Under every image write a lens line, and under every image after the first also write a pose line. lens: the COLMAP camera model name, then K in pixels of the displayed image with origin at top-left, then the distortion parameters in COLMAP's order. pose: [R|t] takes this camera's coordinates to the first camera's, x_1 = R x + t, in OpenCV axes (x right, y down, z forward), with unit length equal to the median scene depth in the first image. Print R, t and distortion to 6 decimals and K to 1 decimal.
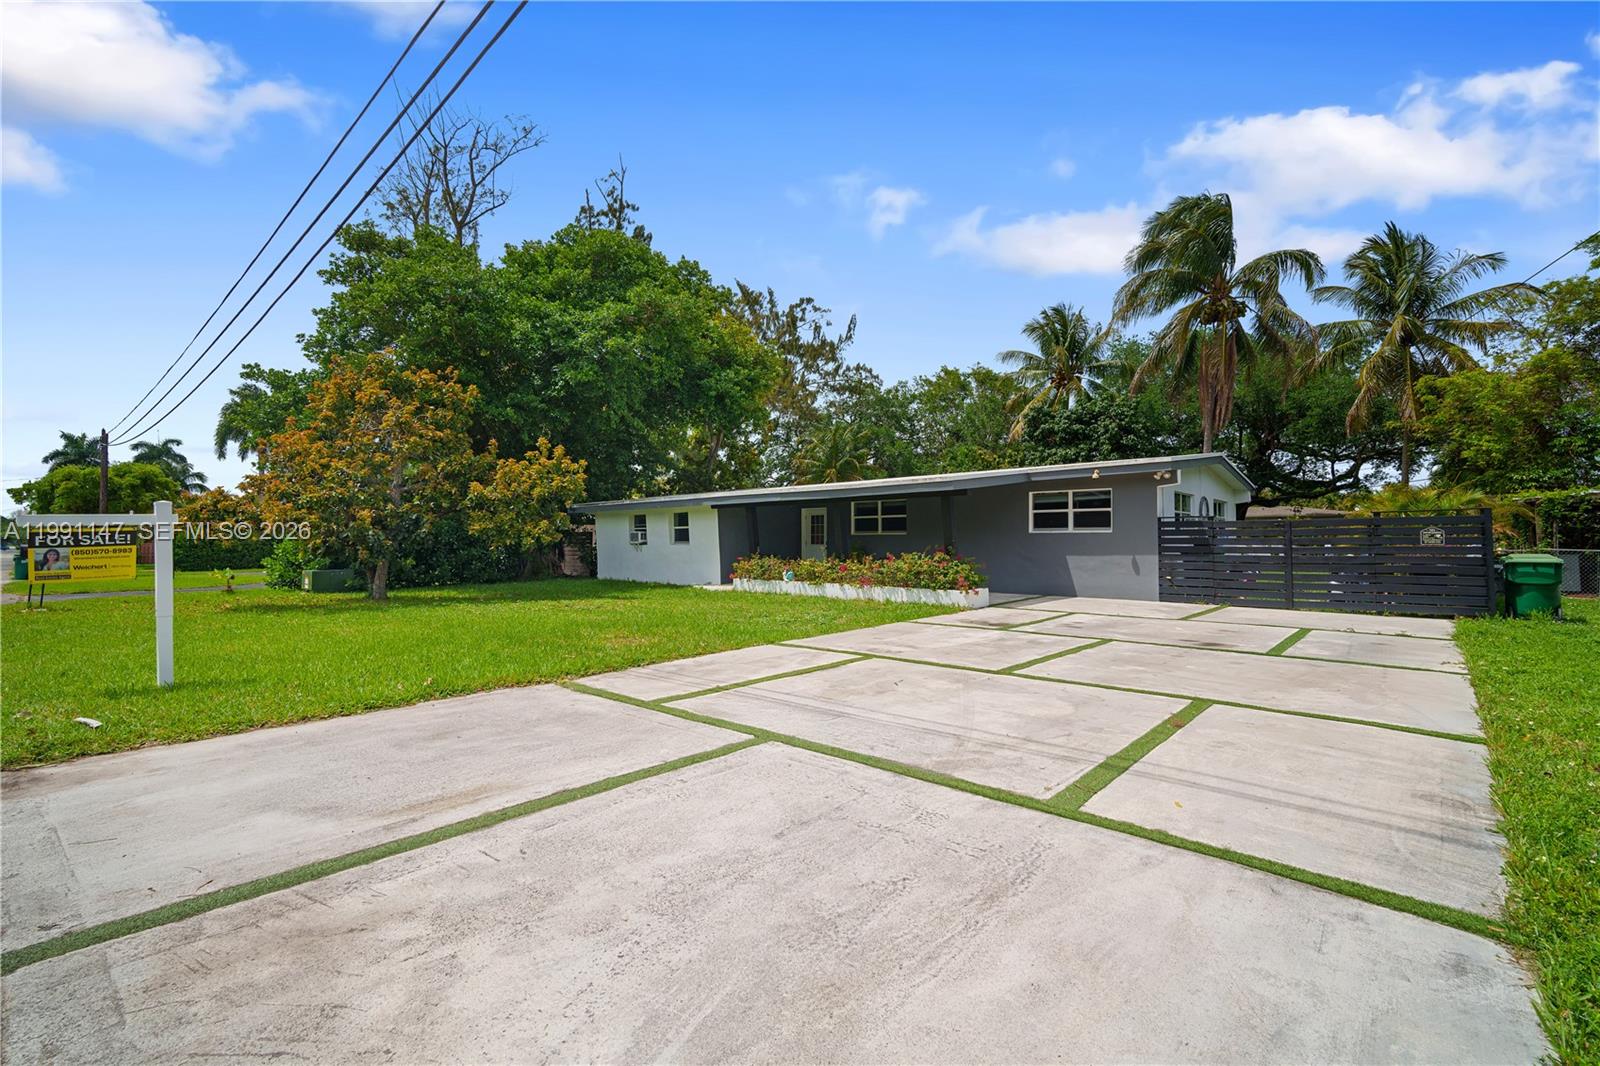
lens RADIAL K [[667.3, 0, 800.0], [0, 667.3, 533.0], [0, 0, 1]] dist [0.000575, 0.000470]
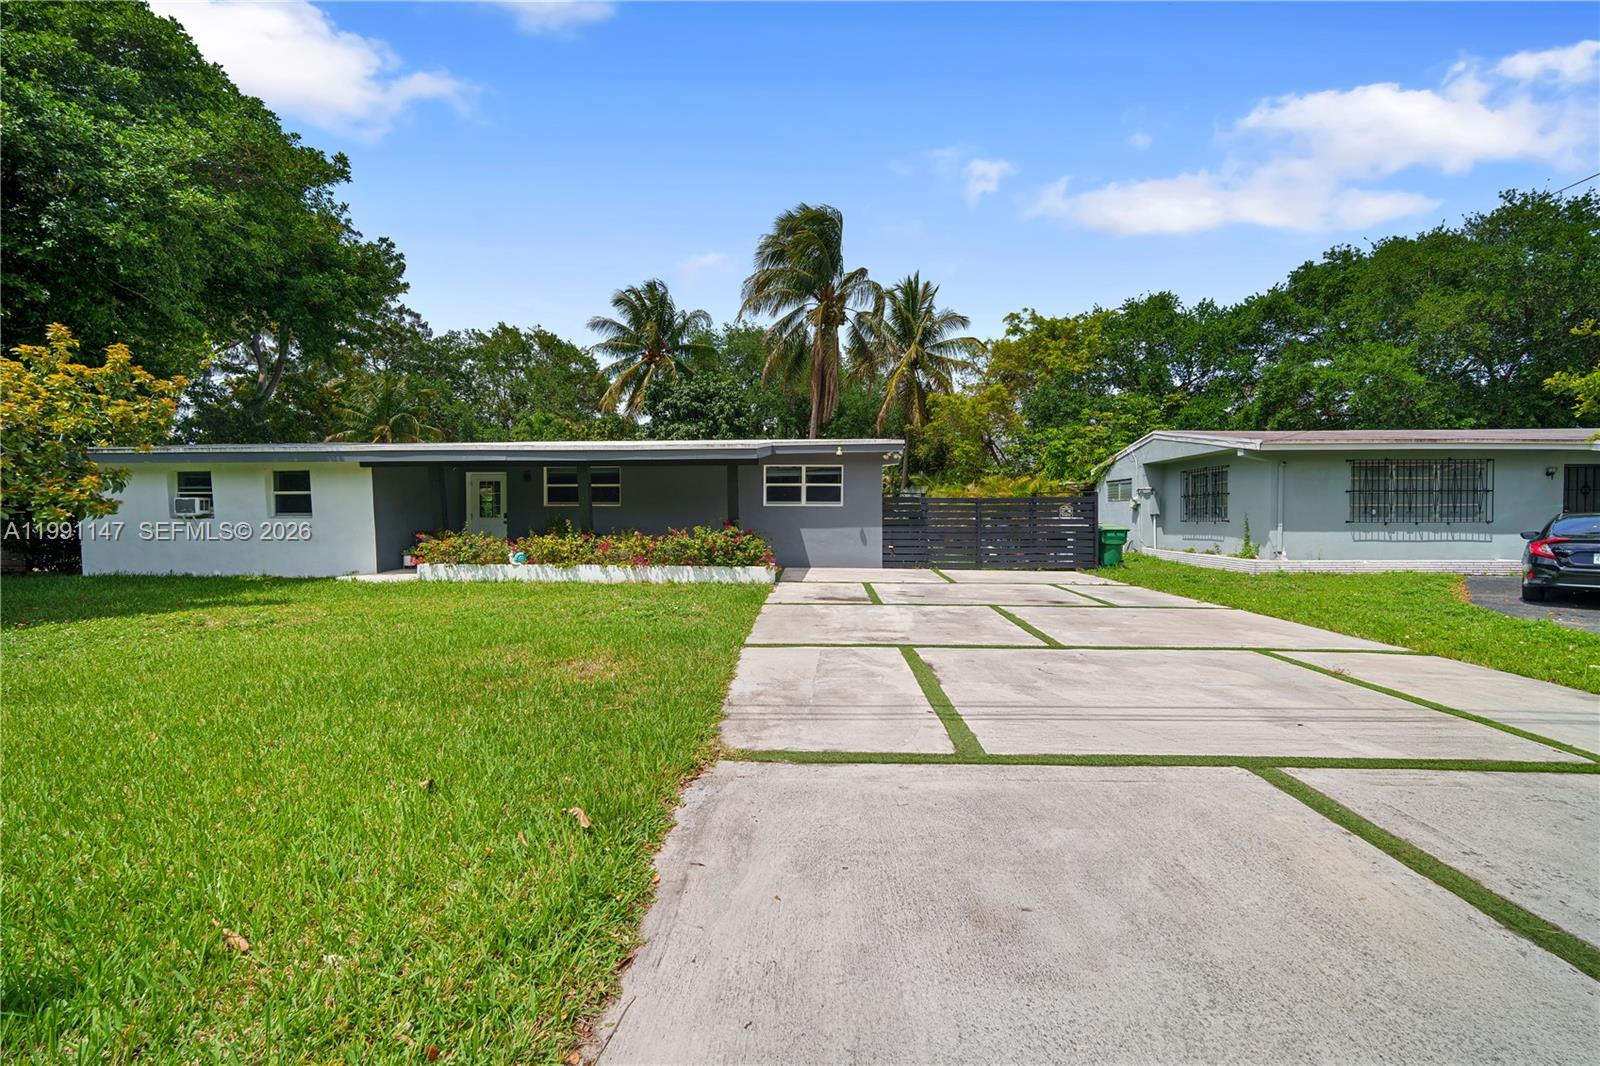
lens RADIAL K [[667.3, 0, 800.0], [0, 667.3, 533.0], [0, 0, 1]] dist [0.000575, 0.000470]
pose [[0.787102, -0.014140, 0.616661, -0.236252], [-0.010189, 0.999303, 0.035920, 0.003846], [-0.616739, -0.034556, 0.786409, 0.182954]]
